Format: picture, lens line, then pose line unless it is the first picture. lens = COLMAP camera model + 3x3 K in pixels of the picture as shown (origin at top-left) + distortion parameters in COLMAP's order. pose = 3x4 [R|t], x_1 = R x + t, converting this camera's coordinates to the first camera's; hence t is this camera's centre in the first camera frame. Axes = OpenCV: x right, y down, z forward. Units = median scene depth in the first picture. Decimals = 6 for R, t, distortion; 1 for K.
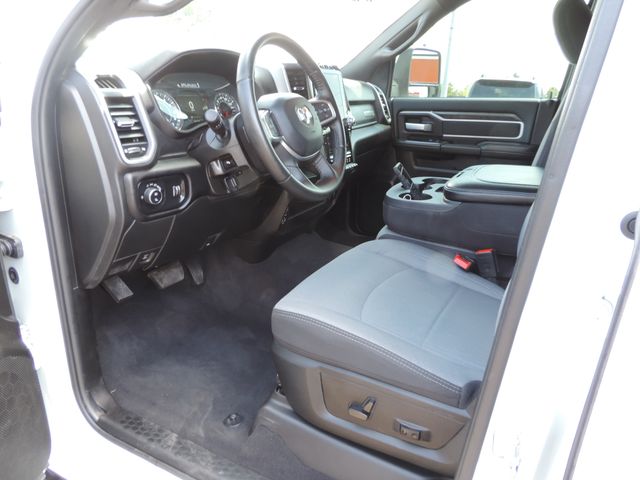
lens RADIAL K [[446.3, 0, 321.1], [0, 446.3, 221.7], [0, 0, 1]] dist [-0.028873, 0.008976]
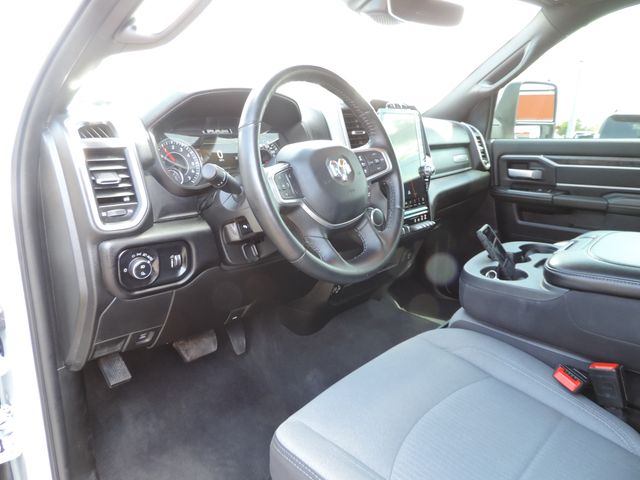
lens RADIAL K [[446.3, 0, 321.1], [0, 446.3, 221.7], [0, 0, 1]] dist [-0.028873, 0.008976]
pose [[0.970146, 0.037408, -0.239621, 0.101499], [-0.056850, 0.995581, -0.074746, -0.079016], [0.235766, 0.086137, 0.967985, 0.227748]]
